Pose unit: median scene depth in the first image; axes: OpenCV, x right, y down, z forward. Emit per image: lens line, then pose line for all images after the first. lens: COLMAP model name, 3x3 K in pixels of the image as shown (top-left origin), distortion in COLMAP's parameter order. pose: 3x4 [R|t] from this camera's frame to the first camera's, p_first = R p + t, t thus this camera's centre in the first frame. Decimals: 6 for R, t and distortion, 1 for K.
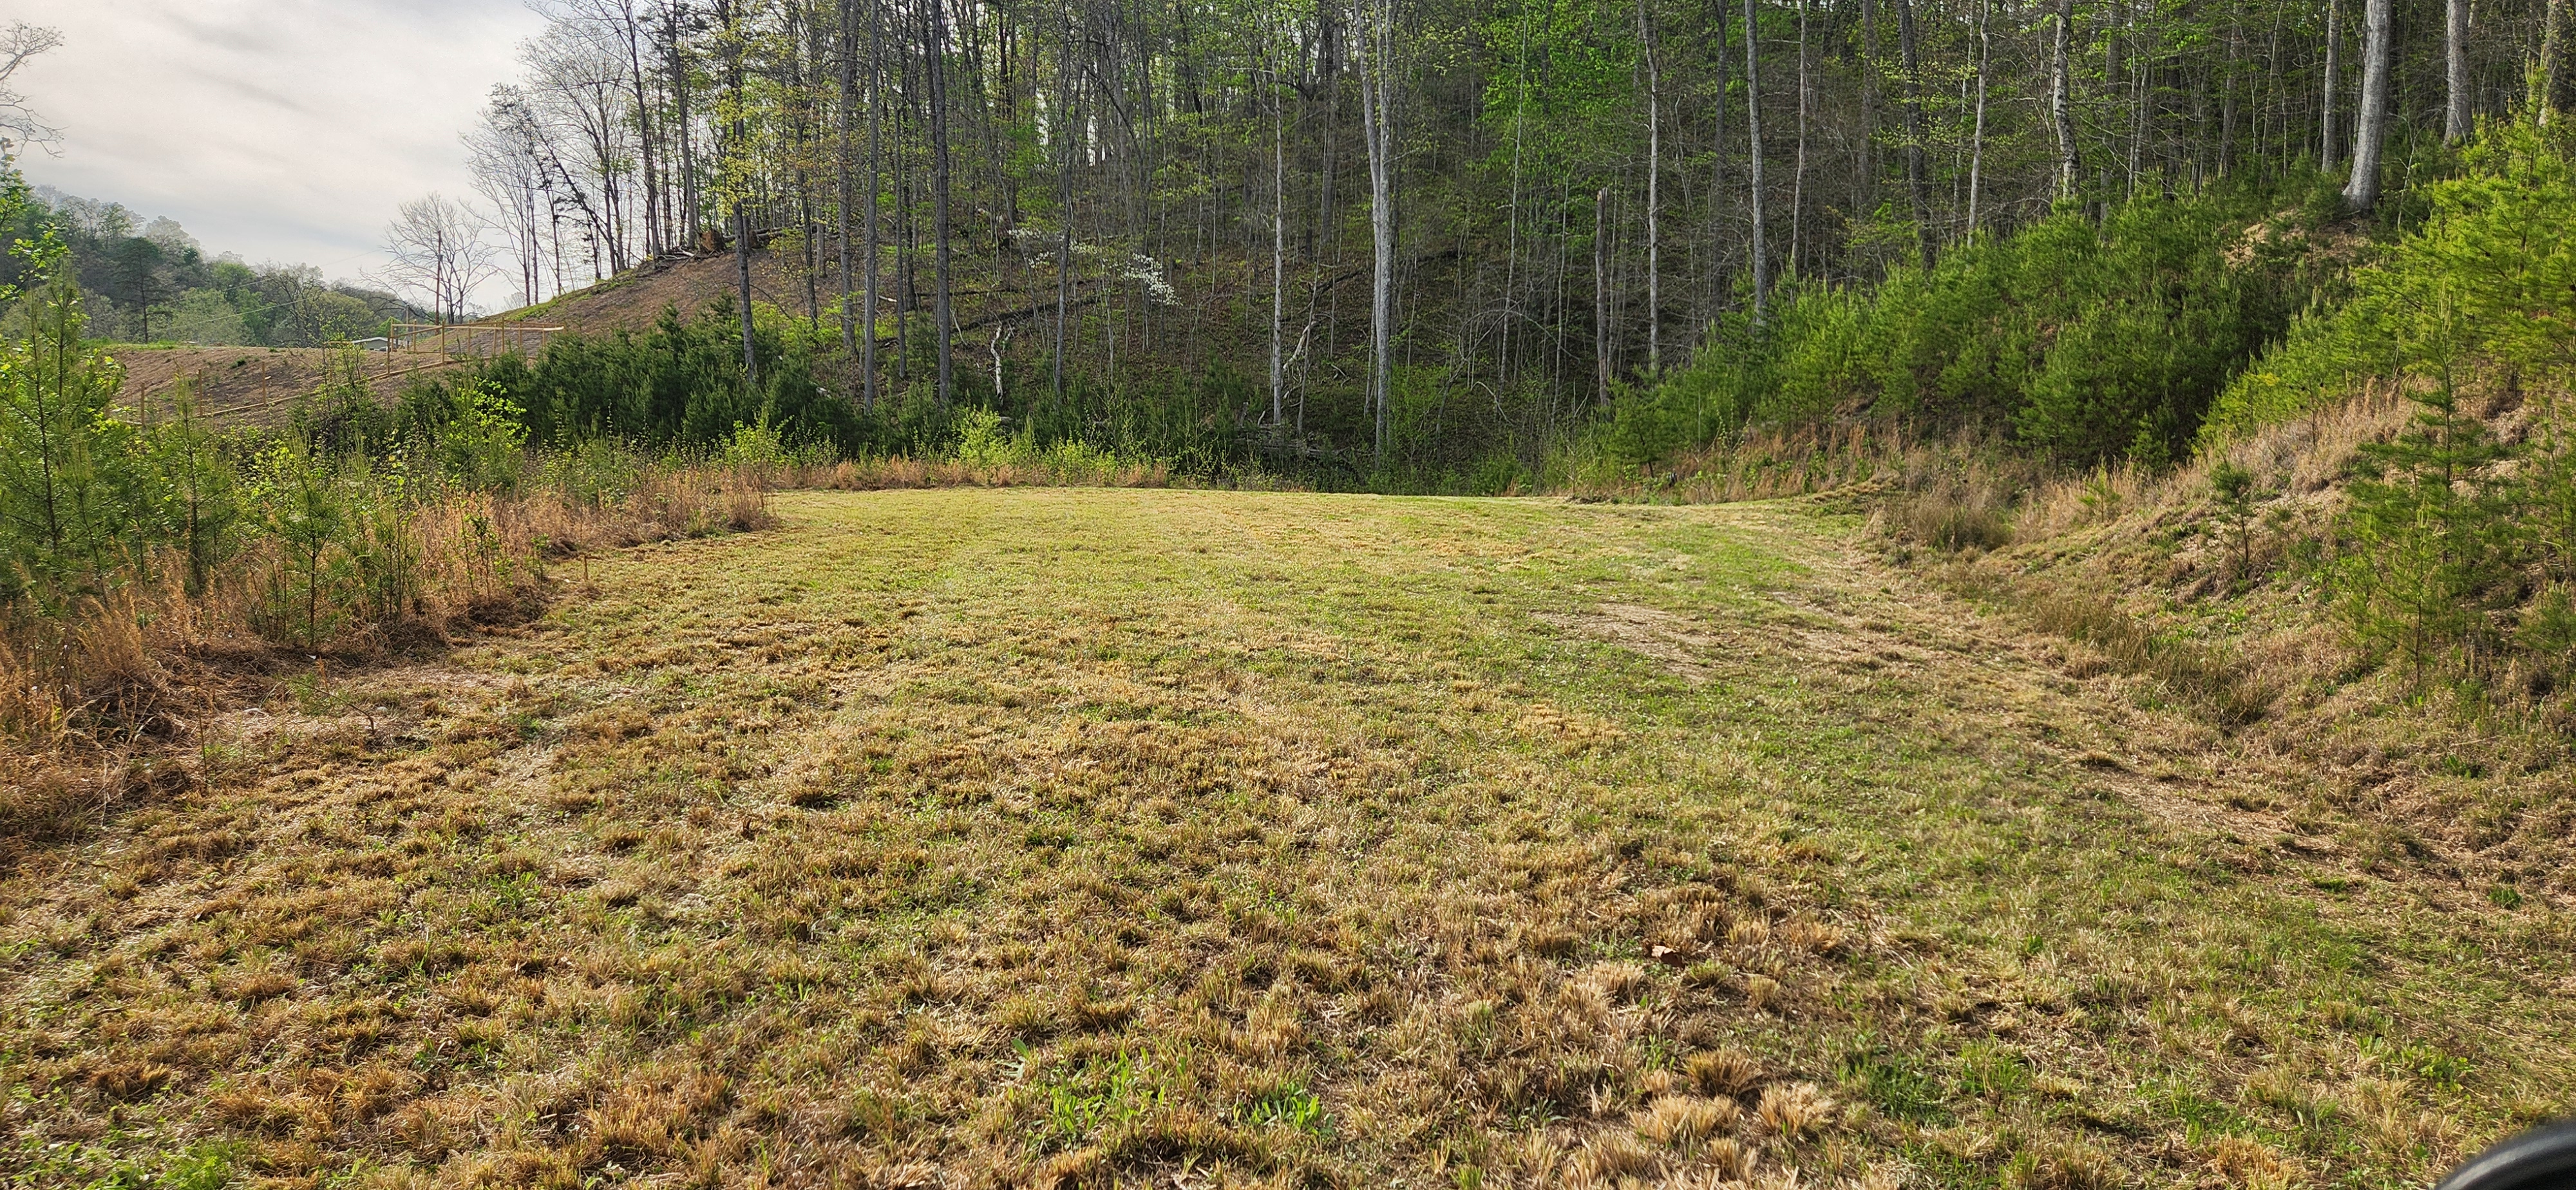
lens RADIAL K [[1679.8, 0, 1303.7], [0, 1679.8, 559.6], [0, 0, 1]] dist [0.068960, -0.073946]
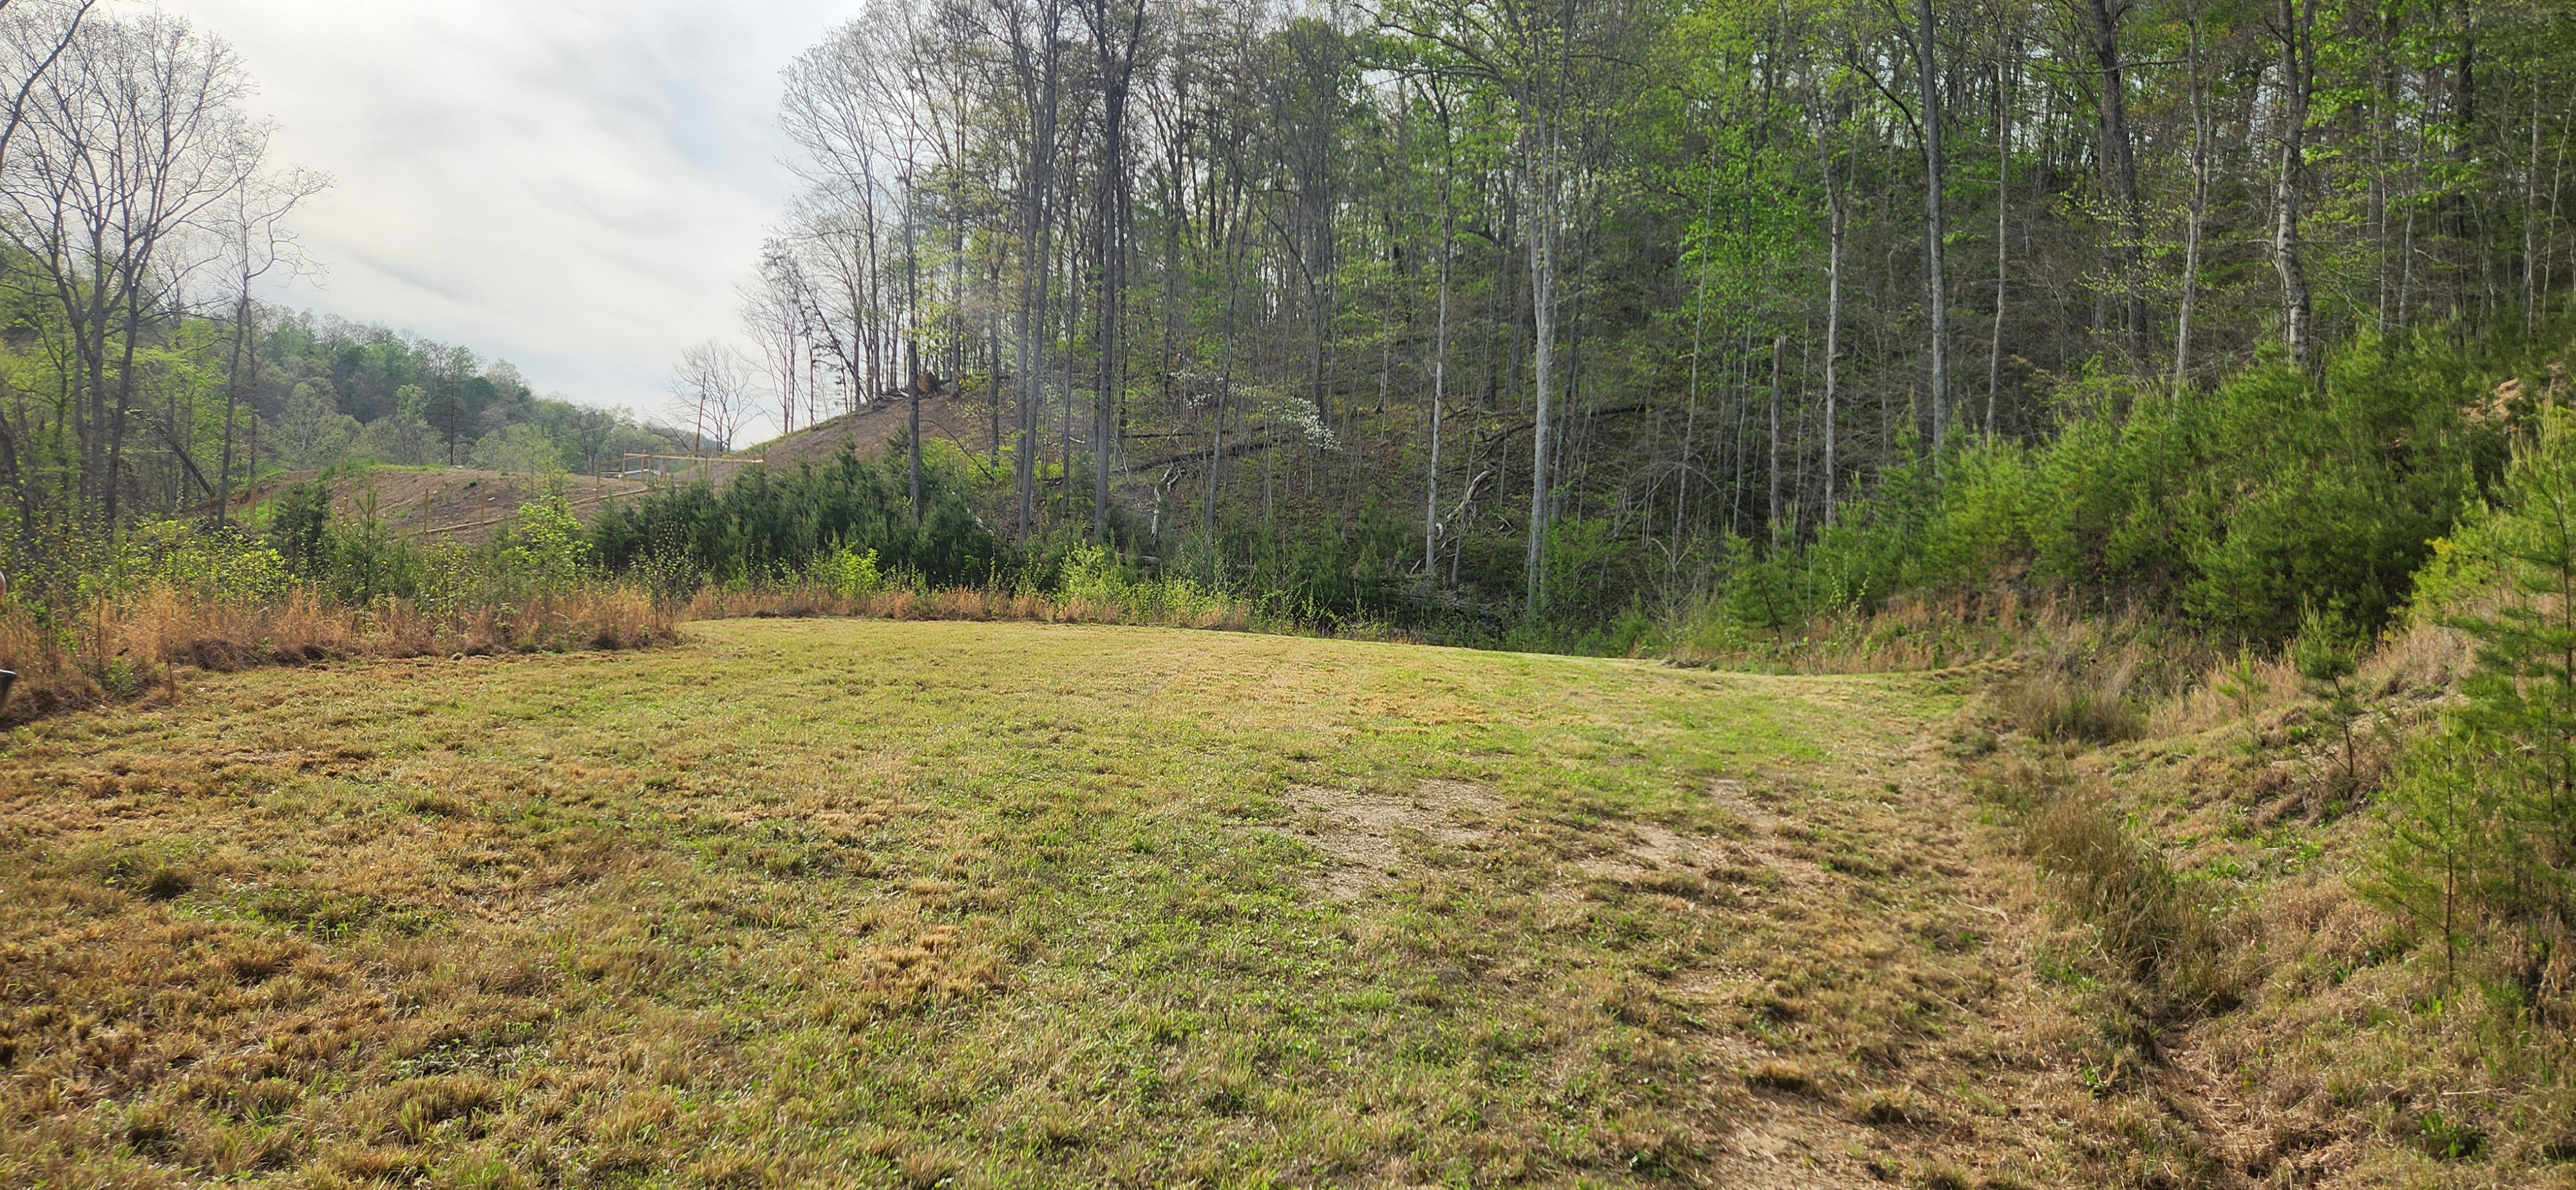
lens RADIAL K [[1662.2, 0, 1280.7], [0, 1662.2, 637.0], [0, 0, 1]] dist [0.011191, -0.000914]
pose [[0.986021, 0.043487, -0.160845, 0.083913], [-0.050734, 0.997861, -0.041228, -0.002421], [0.158708, 0.048812, 0.986118, 0.079664]]
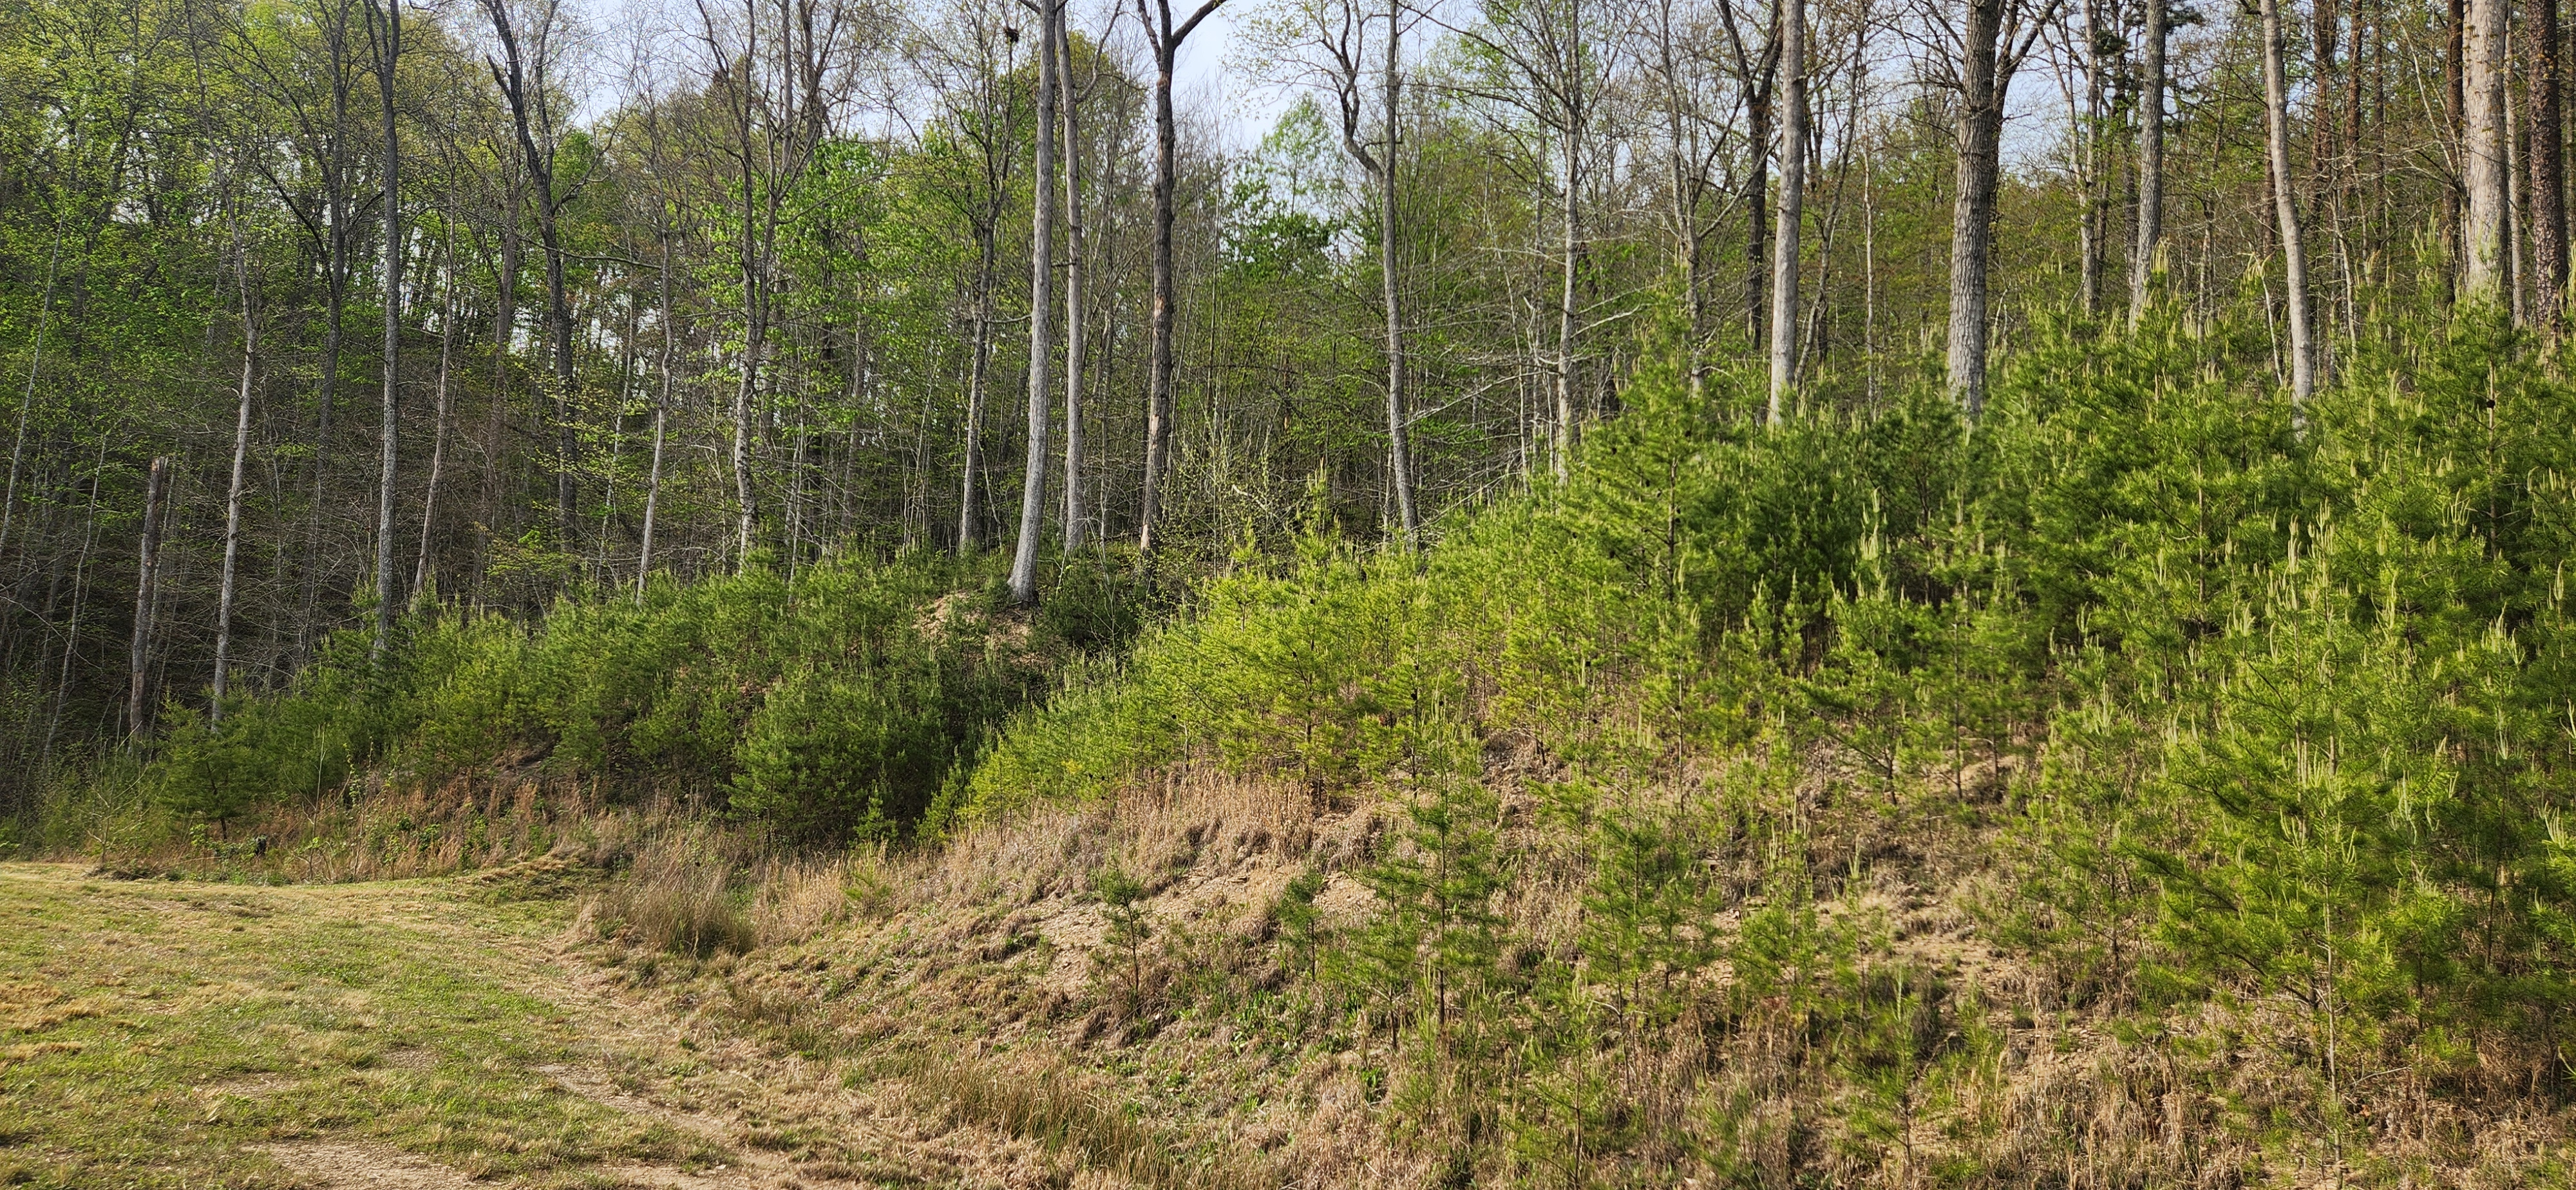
lens RADIAL K [[1662.2, 0, 1280.7], [0, 1662.2, 637.0], [0, 0, 1]] dist [0.011191, -0.000914]
pose [[0.700912, 0.108307, 0.704977, 0.006929], [0.006678, 0.987364, -0.158330, -0.016970], [-0.713217, 0.115683, 0.691332, 0.155367]]
